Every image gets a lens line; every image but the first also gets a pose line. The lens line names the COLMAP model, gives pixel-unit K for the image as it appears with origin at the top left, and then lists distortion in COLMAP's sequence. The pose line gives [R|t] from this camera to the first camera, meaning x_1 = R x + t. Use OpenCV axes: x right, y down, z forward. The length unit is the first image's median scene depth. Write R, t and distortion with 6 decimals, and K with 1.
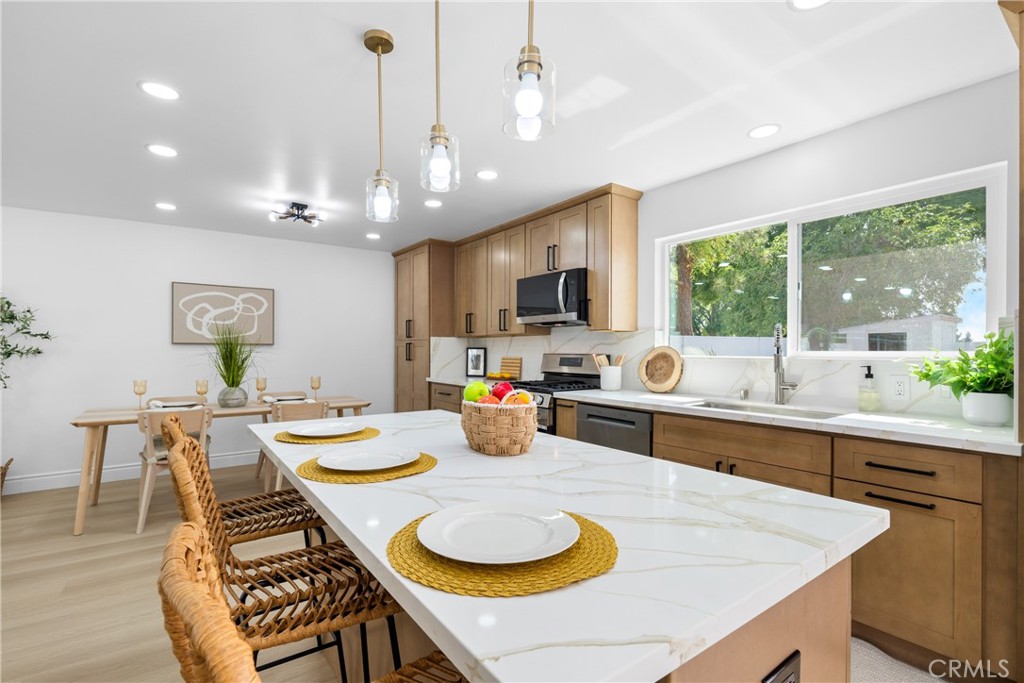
lens RADIAL K [[464.2, 0, 504.6], [0, 464.2, 357.2], [0, 0, 1]] dist [-0.004243, 0.000598]
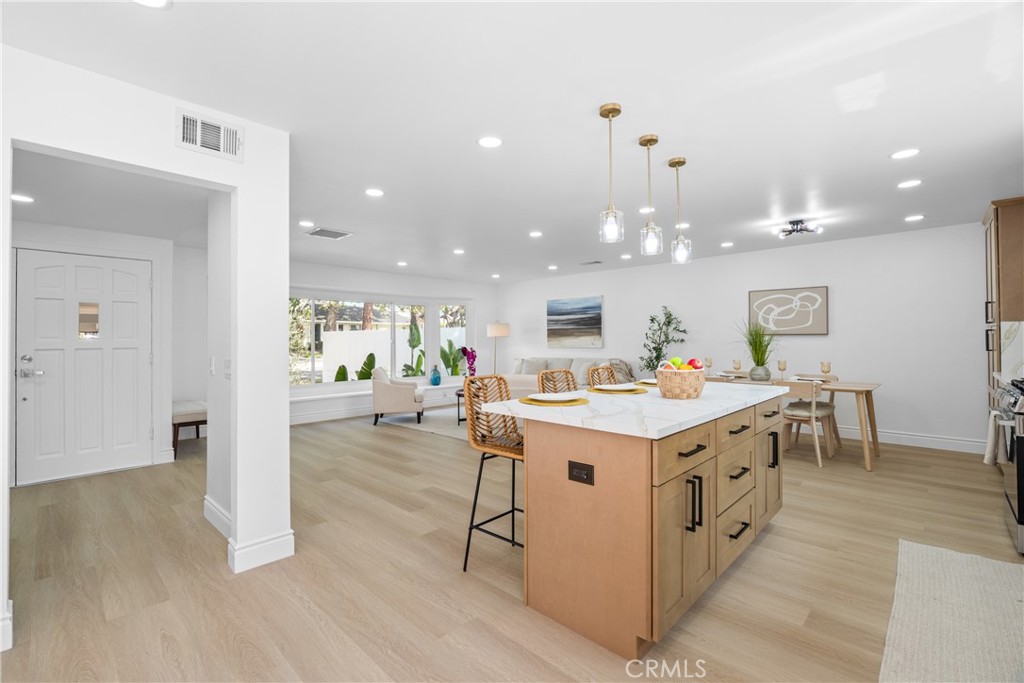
lens RADIAL K [[454.8, 0, 516.4], [0, 454.8, 336.1], [0, 0, 1]] dist [-0.005875, 0.000803]
pose [[0.198878, -0.011301, -0.979959, 0.602824], [-0.011876, 0.999832, -0.013940, 0.003172], [0.979952, 0.014411, 0.198710, 0.033293]]
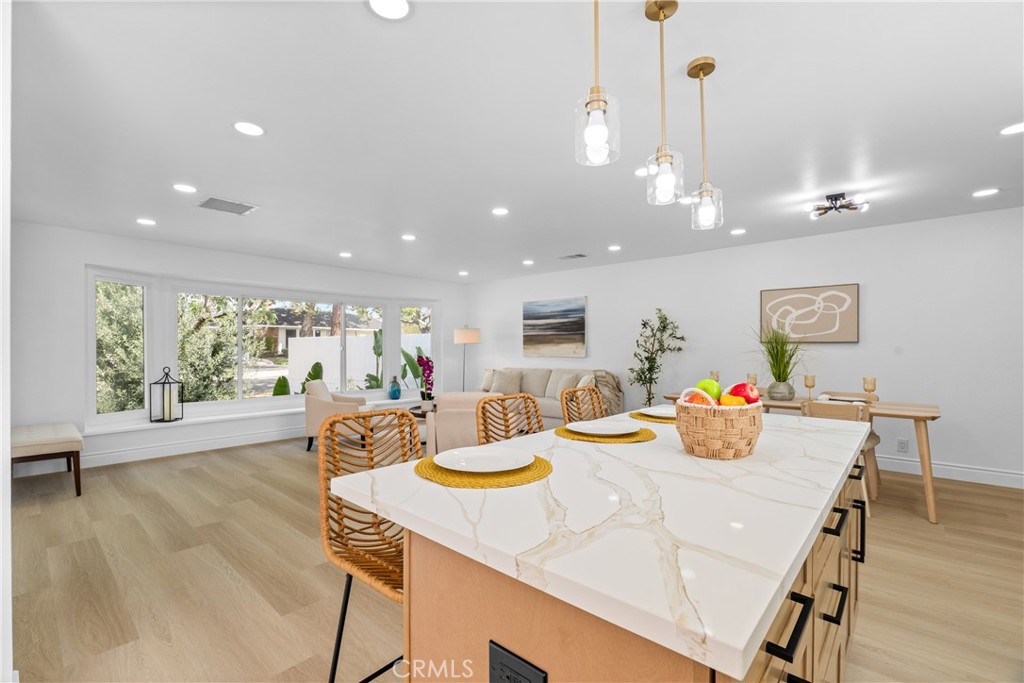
lens RADIAL K [[454.8, 0, 517.4], [0, 454.8, 346.9], [0, 0, 1]] dist [-0.005875, 0.000803]
pose [[0.232167, -0.002933, -0.972672, 0.317109], [-0.016395, 0.999842, -0.006929, -0.000331], [0.972538, 0.017555, 0.232082, 0.156626]]
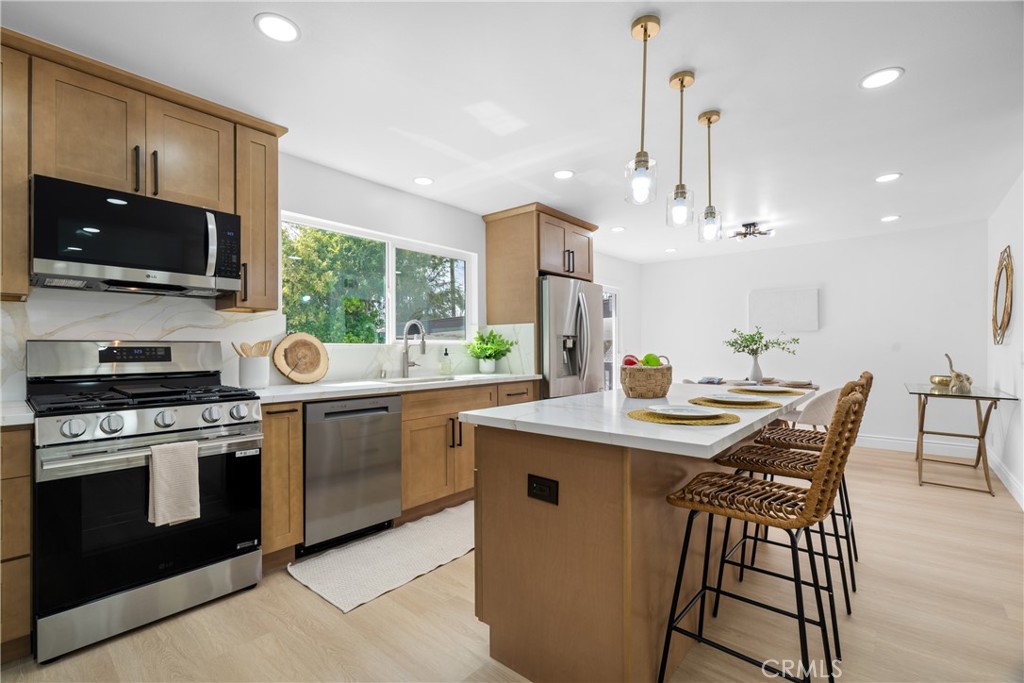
lens RADIAL K [[454.8, 0, 509.4], [0, 454.8, 348.3], [0, 0, 1]] dist [-0.005875, 0.000803]
pose [[-0.232363, -0.001763, 0.972628, -0.559652], [0.017856, 0.999822, 0.006078, 0.007826], [-0.972465, 0.018779, -0.232290, 0.725620]]
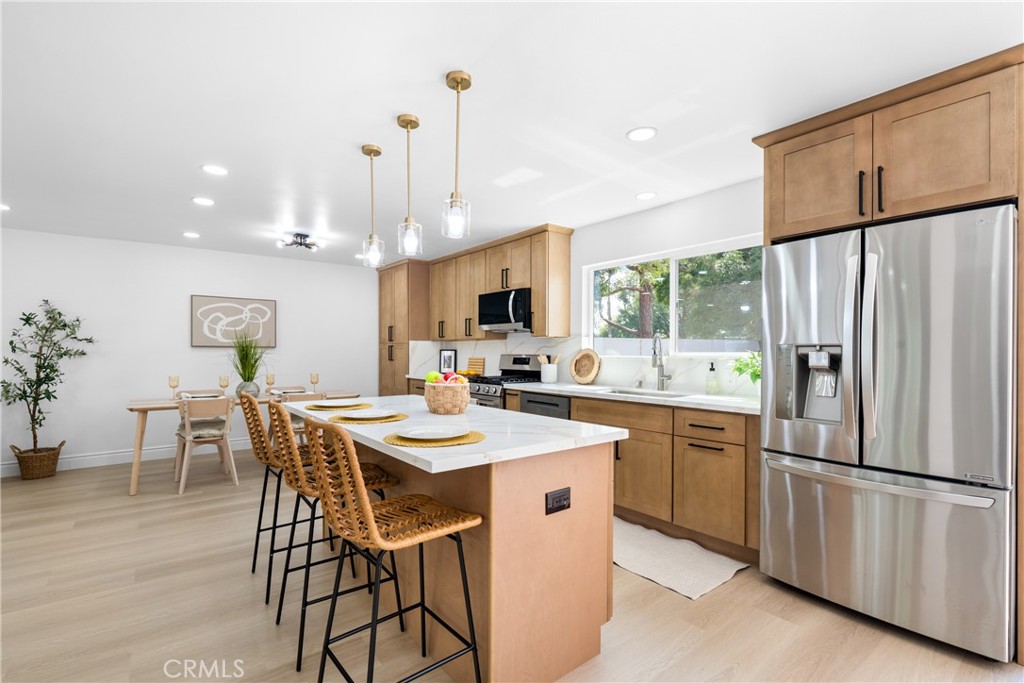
lens RADIAL K [[454.8, 0, 503.4], [0, 454.8, 361.4], [0, 0, 1]] dist [-0.005875, 0.000803]
pose [[0.999195, -0.001574, 0.040080, 0.048529], [0.001315, 0.999978, 0.006470, 0.003425], [-0.040089, -0.006412, 0.999176, -0.245578]]
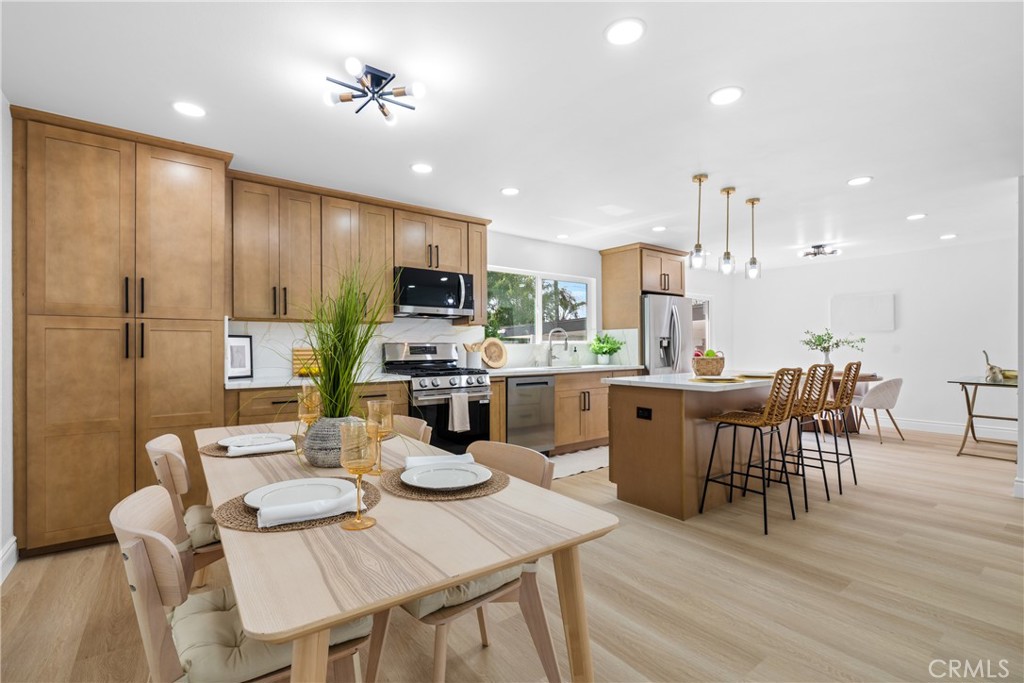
lens RADIAL K [[464.2, 0, 509.2], [0, 464.2, 349.2], [0, 0, 1]] dist [-0.004243, 0.000598]
pose [[-0.023108, -0.007162, 0.999707, -1.048639], [0.020435, 0.999762, 0.007634, 0.003586], [-0.999524, 0.020605, -0.022956, 0.879565]]
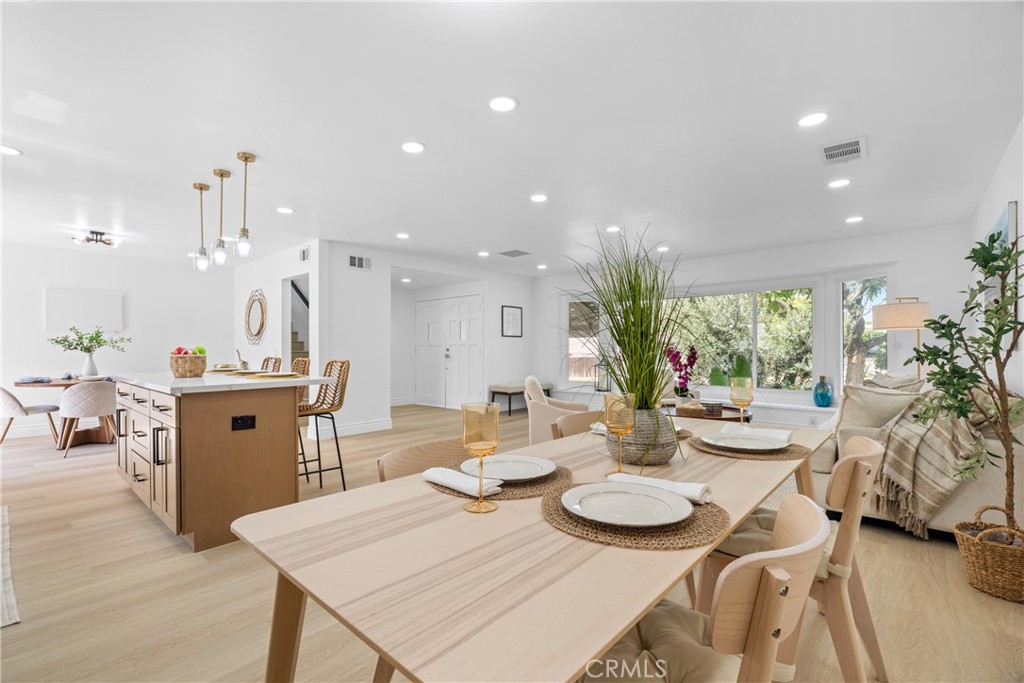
lens RADIAL K [[454.8, 0, 511.7], [0, 454.8, 347.1], [0, 0, 1]] dist [-0.005875, 0.000803]
pose [[-0.976028, 0.000428, -0.217646, -0.418165], [-0.002660, 0.999900, 0.013896, 0.008883], [0.217630, 0.014142, -0.975929, 1.385851]]
